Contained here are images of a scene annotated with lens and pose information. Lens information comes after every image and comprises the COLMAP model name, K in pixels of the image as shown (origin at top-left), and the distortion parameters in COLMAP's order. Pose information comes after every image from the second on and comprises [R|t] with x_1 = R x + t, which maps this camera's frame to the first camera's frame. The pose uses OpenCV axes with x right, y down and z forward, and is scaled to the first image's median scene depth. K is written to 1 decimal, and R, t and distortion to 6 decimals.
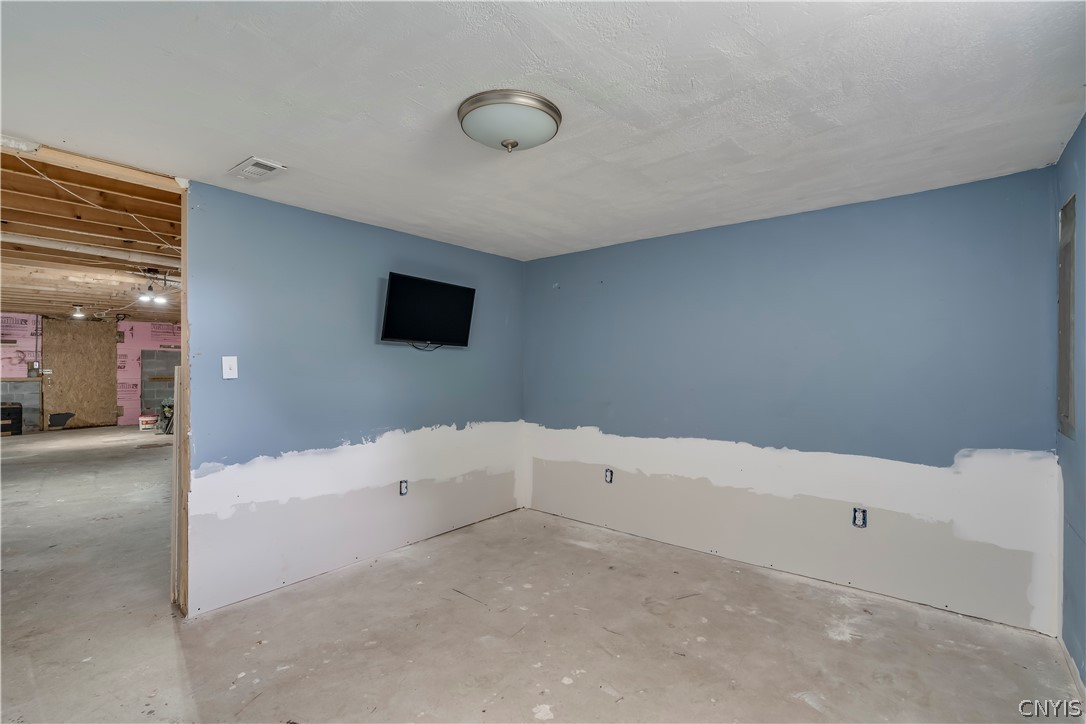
lens RADIAL K [[491.2, 0, 549.5], [0, 491.2, 364.4], [0, 0, 1]] dist [-0.010425, 0.004285]
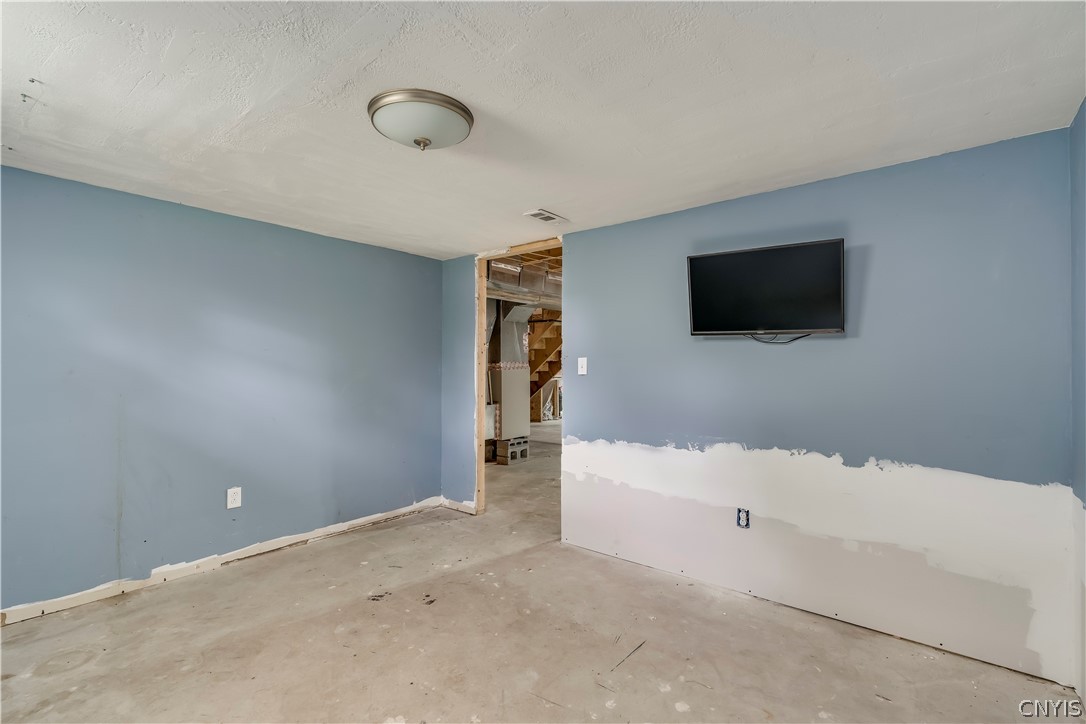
lens RADIAL K [[491.2, 0, 543.1], [0, 491.2, 361.3], [0, 0, 1]] dist [-0.010425, 0.004285]
pose [[-0.014308, -0.013077, -0.999812, 0.579700], [0.001903, 0.999912, -0.013106, 0.009152], [0.999896, -0.002090, -0.014281, 0.799327]]
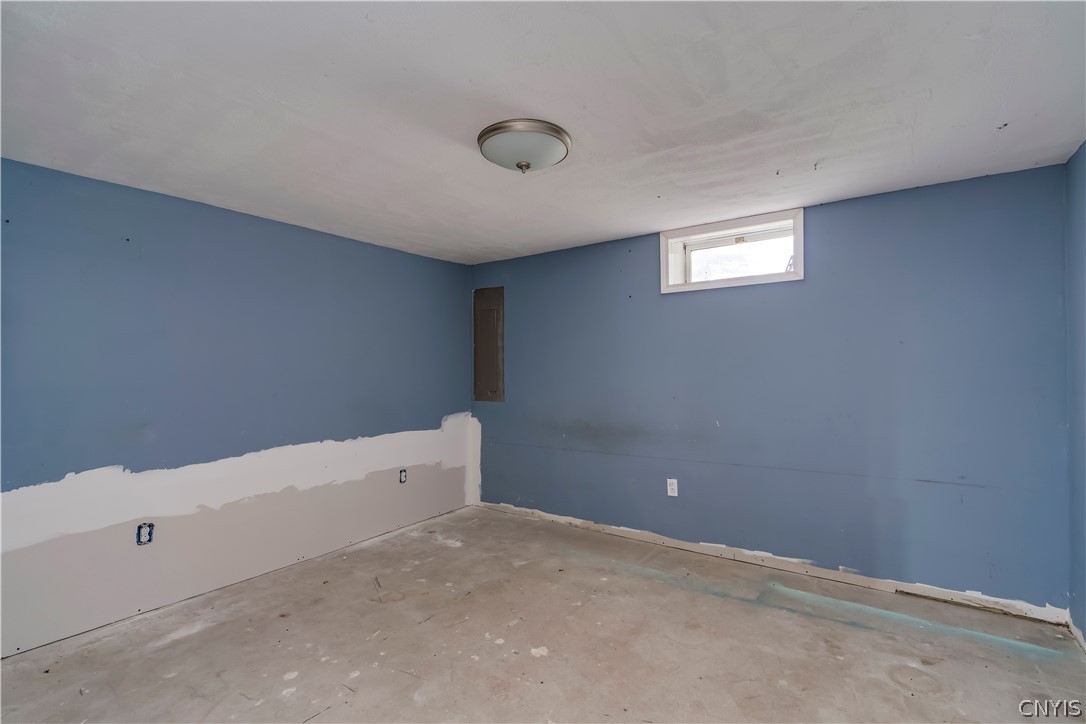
lens RADIAL K [[491.2, 0, 543.2], [0, 491.2, 364.7], [0, 0, 1]] dist [-0.010425, 0.004285]
pose [[-0.061387, 0.004899, 0.998102, -0.752937], [0.001838, 0.999987, -0.004795, 0.002406], [-0.998112, 0.001540, -0.061395, 0.650981]]
